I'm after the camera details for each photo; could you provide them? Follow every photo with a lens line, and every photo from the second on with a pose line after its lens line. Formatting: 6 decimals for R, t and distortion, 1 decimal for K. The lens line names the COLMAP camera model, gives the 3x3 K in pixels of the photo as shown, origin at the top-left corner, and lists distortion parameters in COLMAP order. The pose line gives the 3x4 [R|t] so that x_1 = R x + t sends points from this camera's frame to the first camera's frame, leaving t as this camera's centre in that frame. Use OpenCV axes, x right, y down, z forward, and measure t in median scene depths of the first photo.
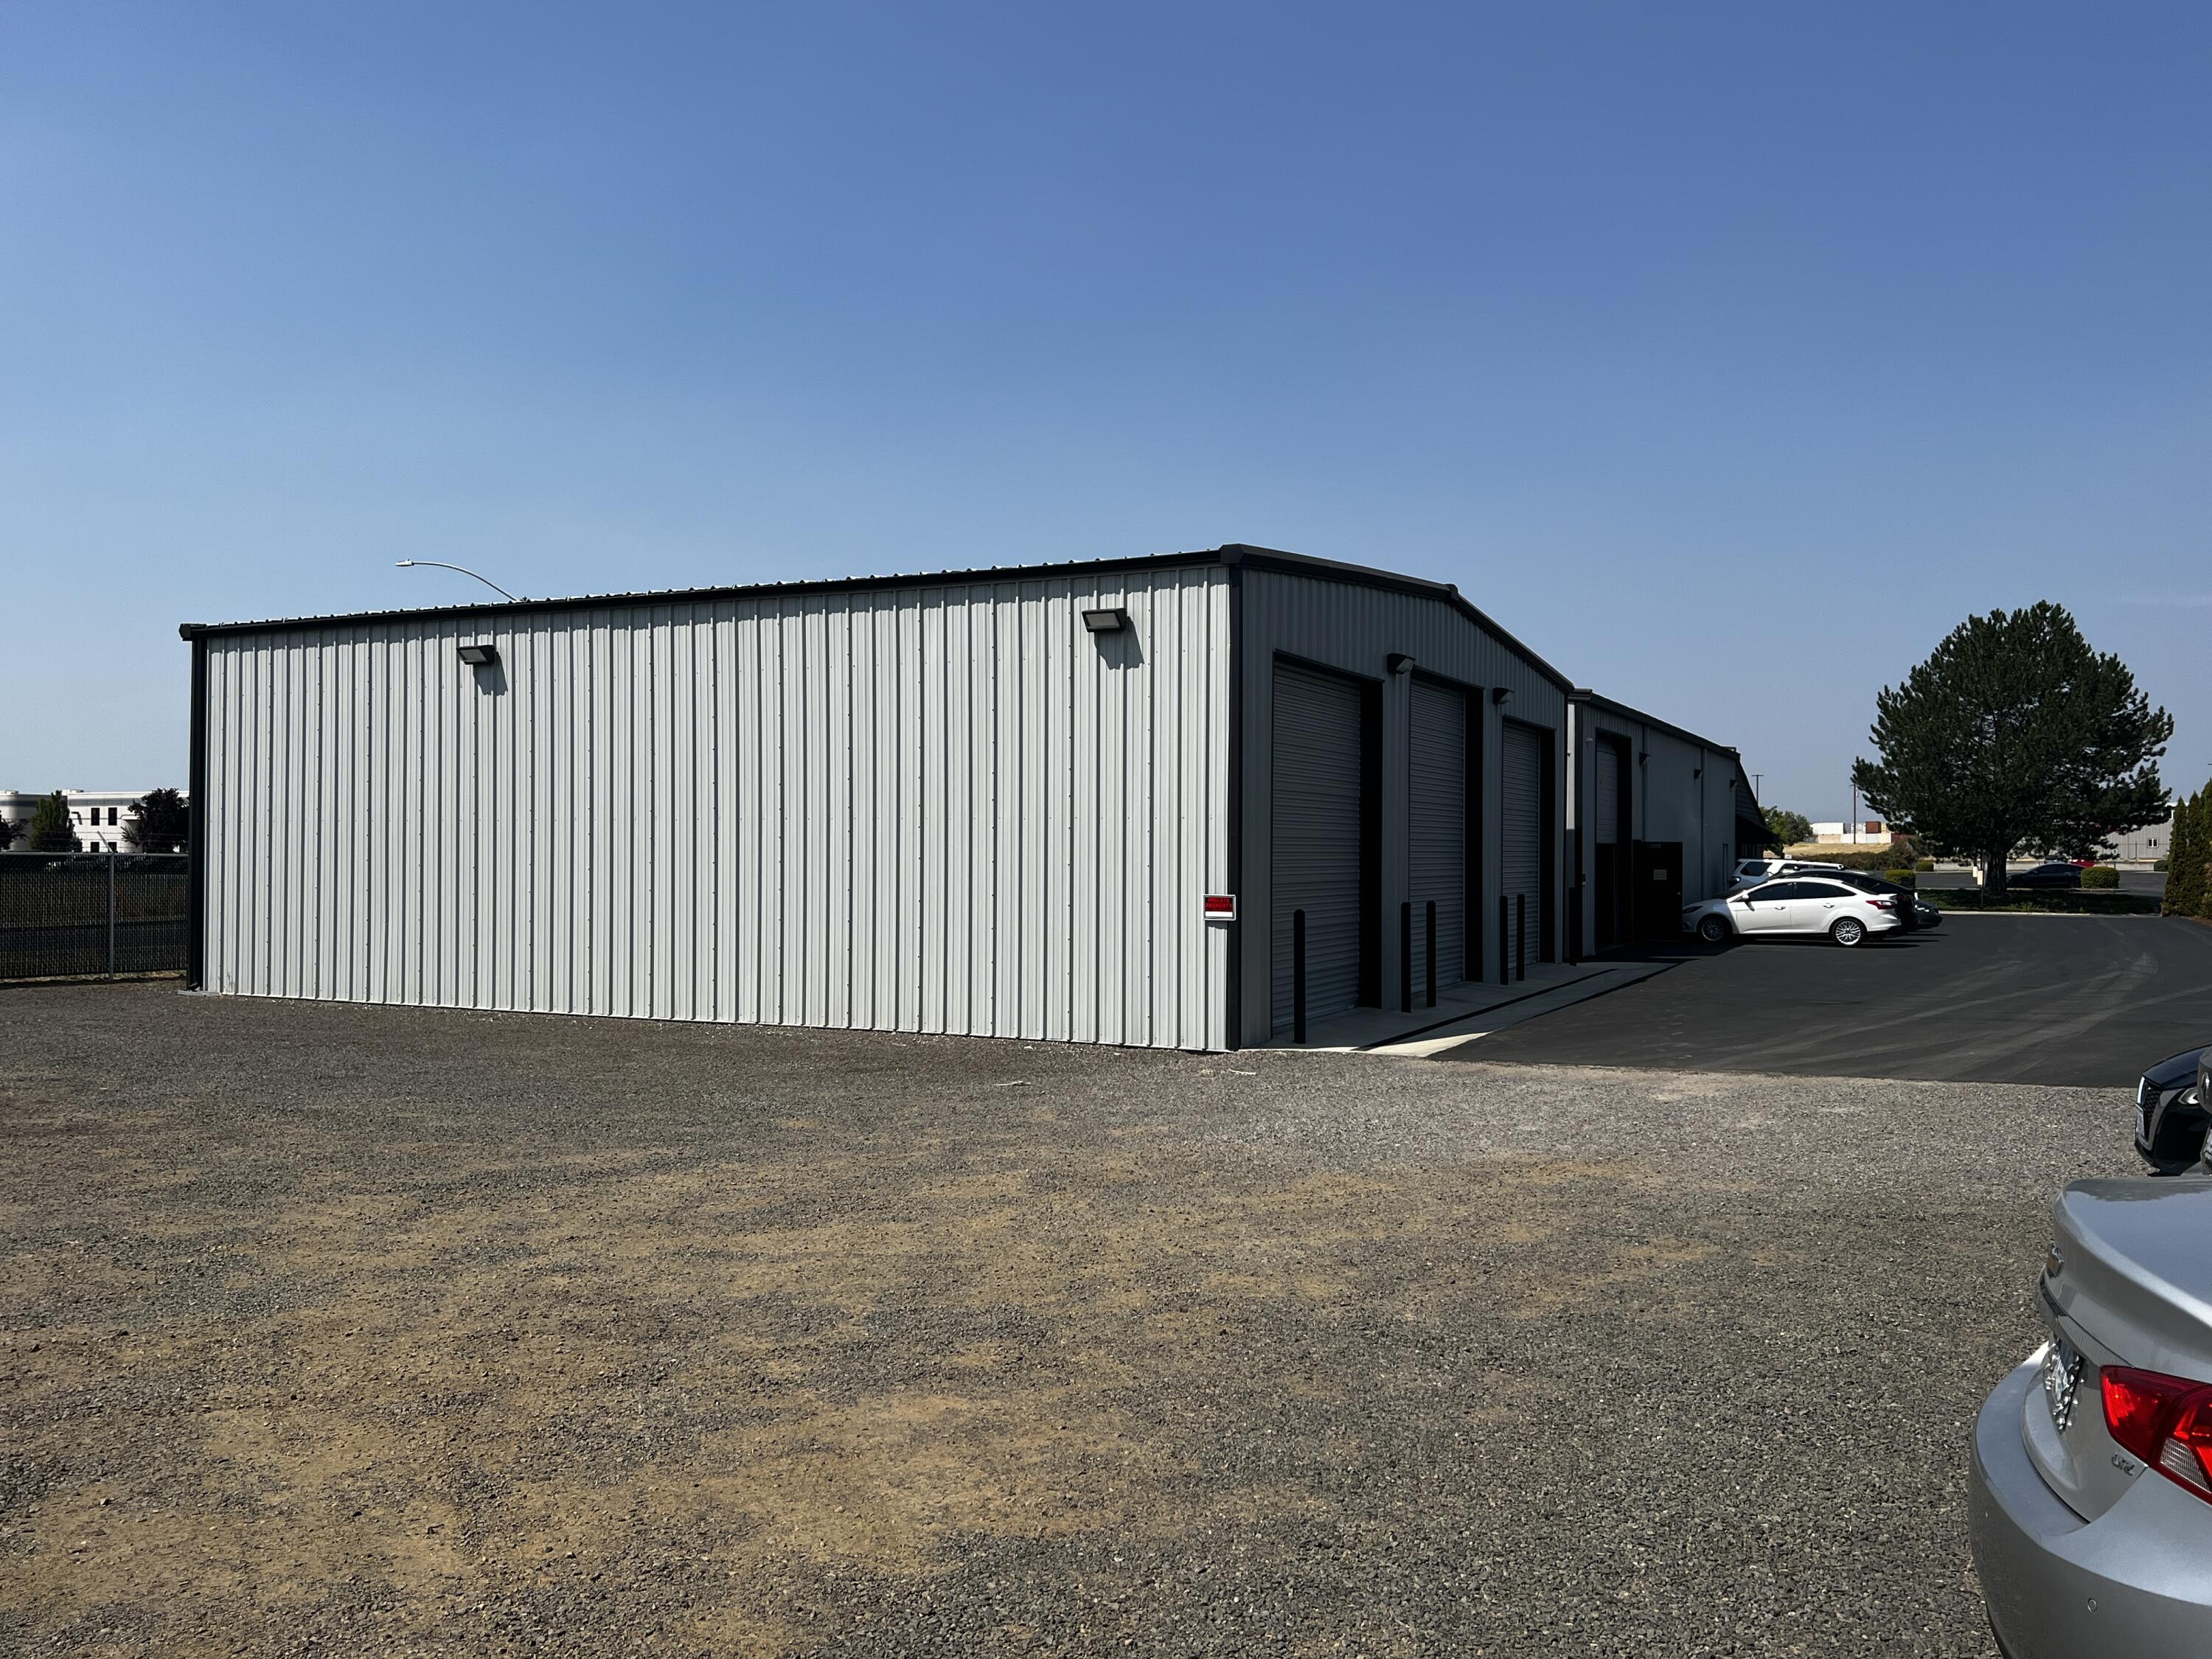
lens RADIAL K [[1747.2, 0, 1107.4], [0, 1747.2, 829.8], [0, 0, 1]] dist [-0.005083, -0.000741]
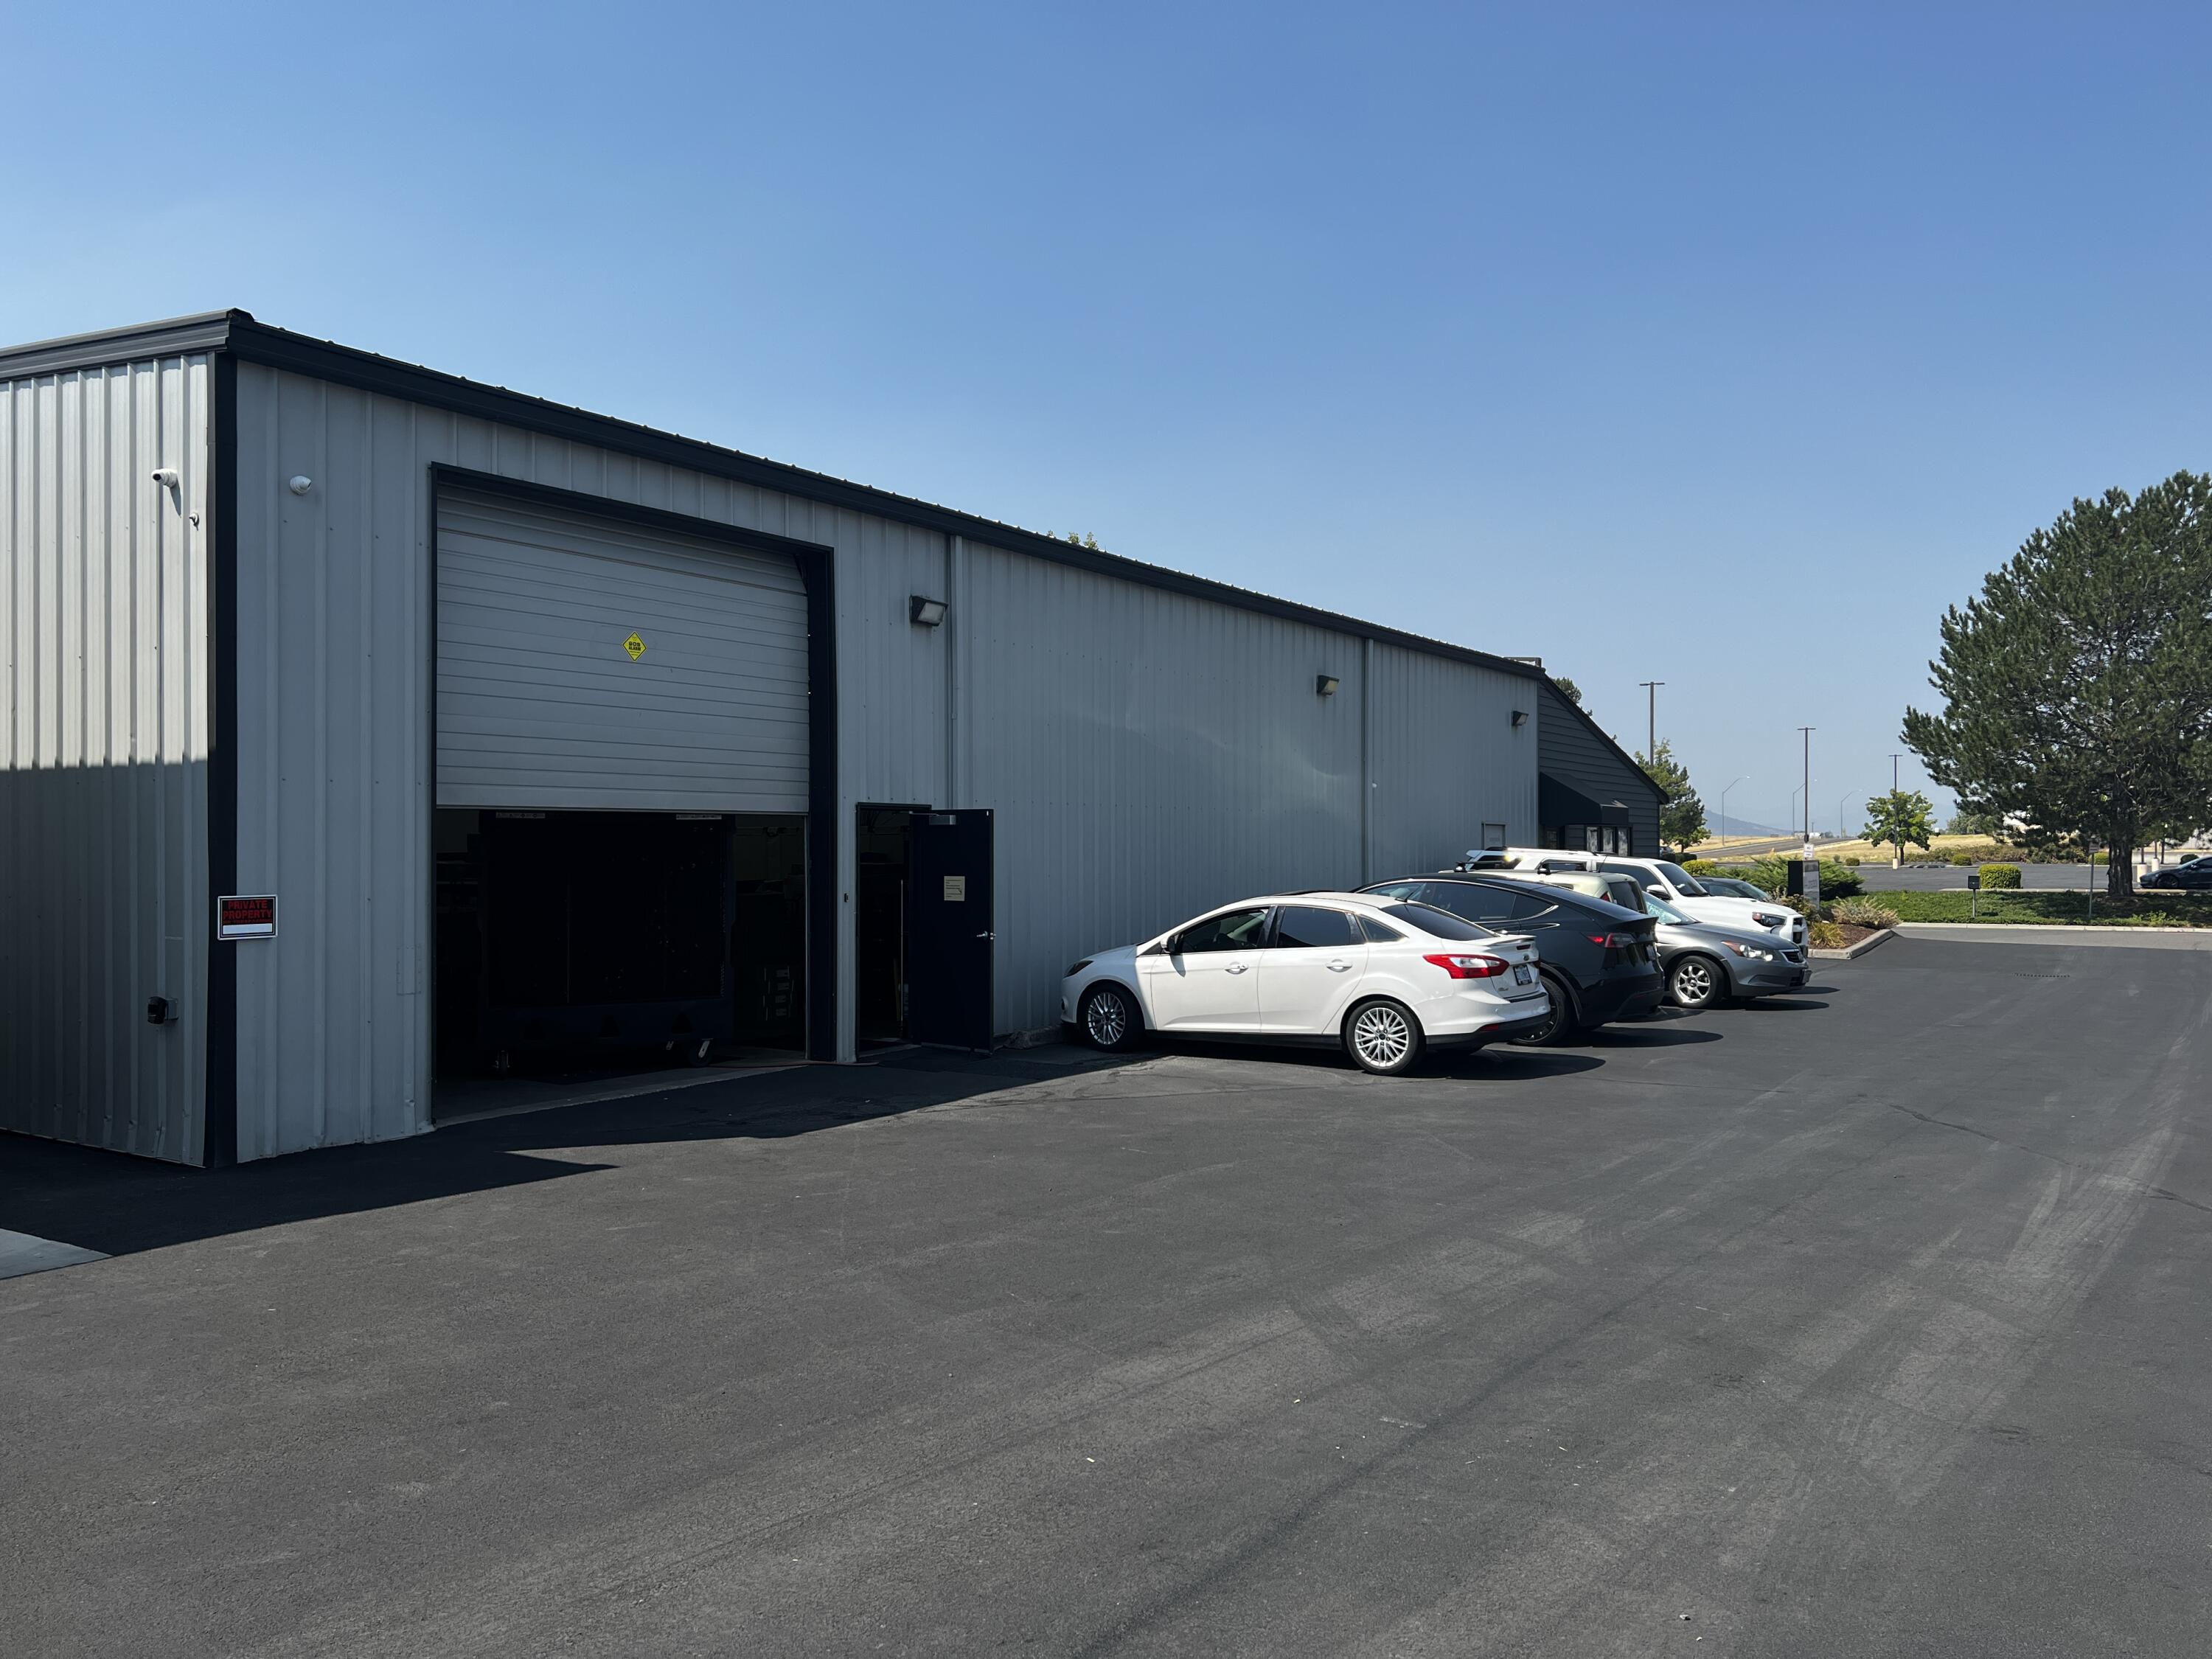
lens RADIAL K [[1683.3, 0, 1104.9], [0, 1683.3, 835.1], [0, 0, 1]] dist [0.023050, -0.037235]
pose [[0.993148, -0.005626, -0.116731, 0.192022], [0.006190, 0.999971, 0.004468, 0.005551], [0.116702, -0.005159, 0.993154, 0.291367]]
